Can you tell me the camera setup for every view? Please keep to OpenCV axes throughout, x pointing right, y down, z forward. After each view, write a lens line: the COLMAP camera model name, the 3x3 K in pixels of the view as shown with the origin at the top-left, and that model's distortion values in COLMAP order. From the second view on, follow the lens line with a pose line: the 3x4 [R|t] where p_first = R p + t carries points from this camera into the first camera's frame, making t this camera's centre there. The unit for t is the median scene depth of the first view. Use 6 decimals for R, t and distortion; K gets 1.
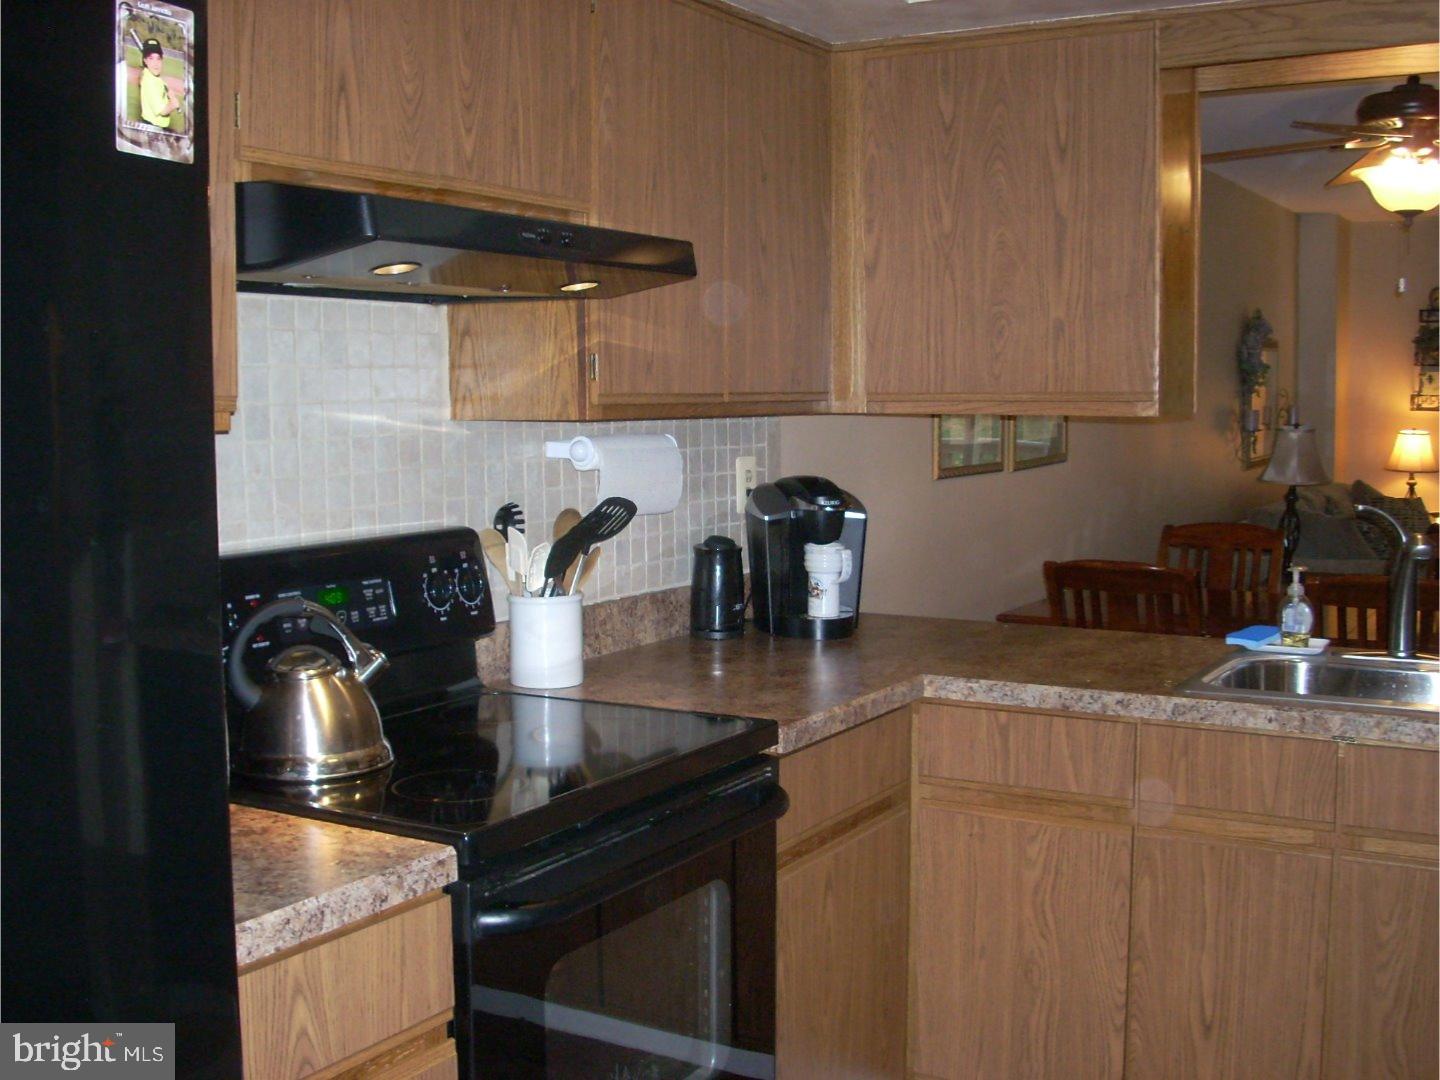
lens RADIAL K [[1607.5, 0, 718.6], [0, 1607.5, 544.1], [0, 0, 1]] dist [-0.122318, 0.000000]
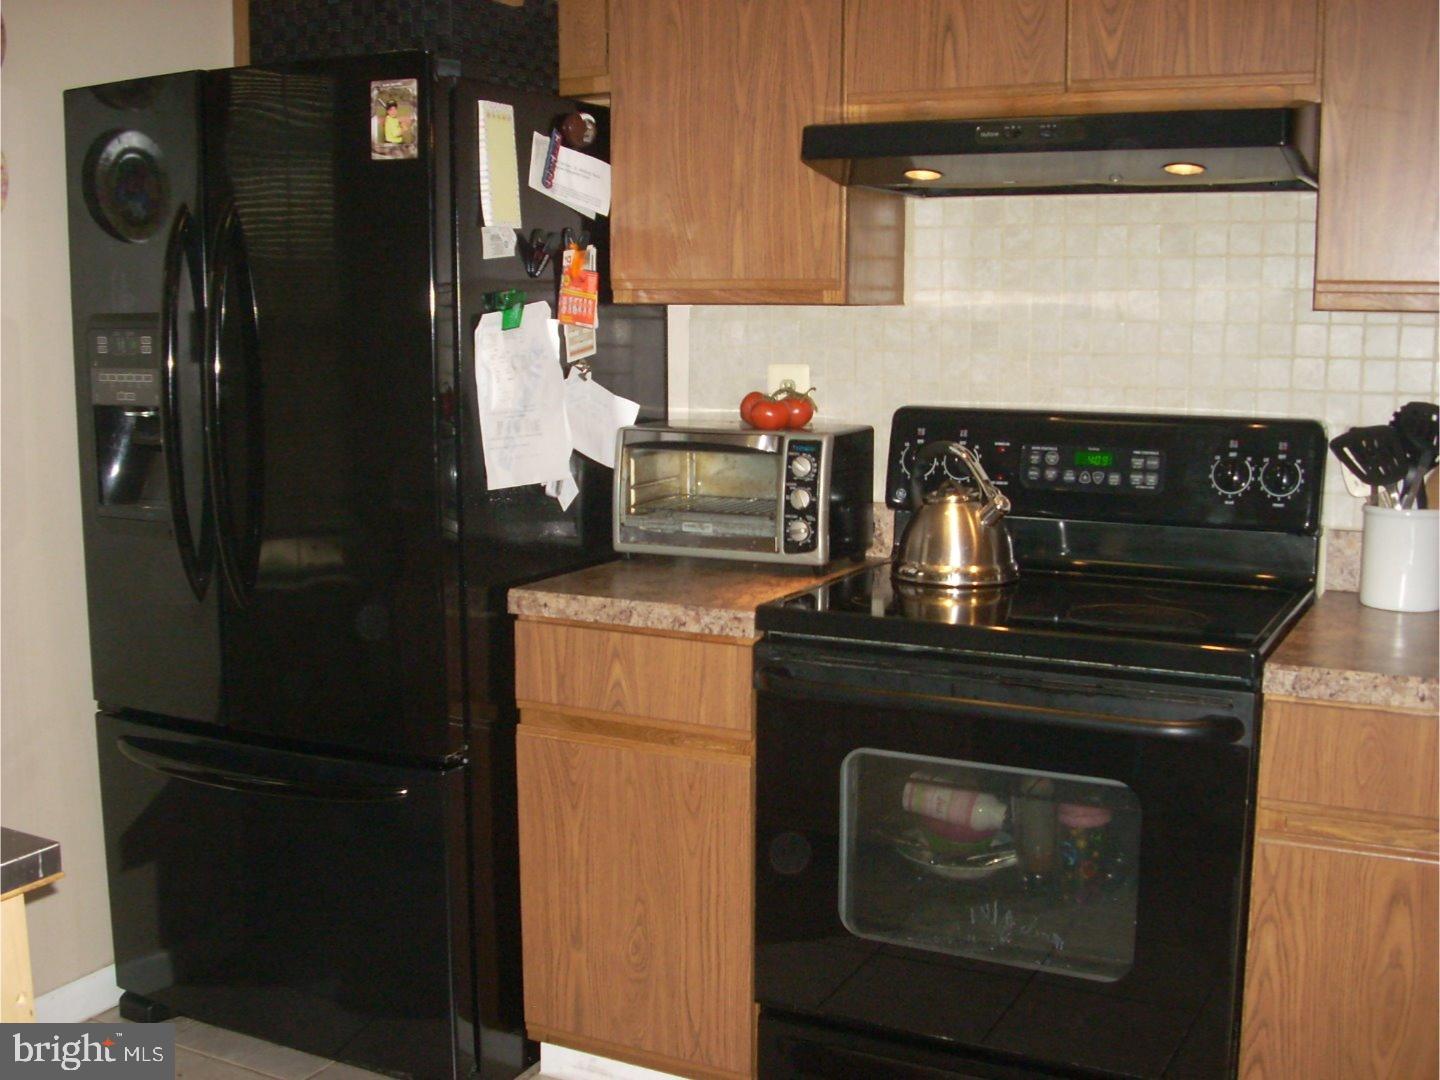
lens RADIAL K [[1607.5, 0, 718.2], [0, 1607.5, 538.7], [0, 0, 1]] dist [-0.122318, 0.000000]
pose [[0.056455, 0.143841, -0.987989, 1.234905], [-0.094743, 0.985874, 0.138119, -0.060040], [0.993900, 0.085807, 0.069285, 0.923361]]
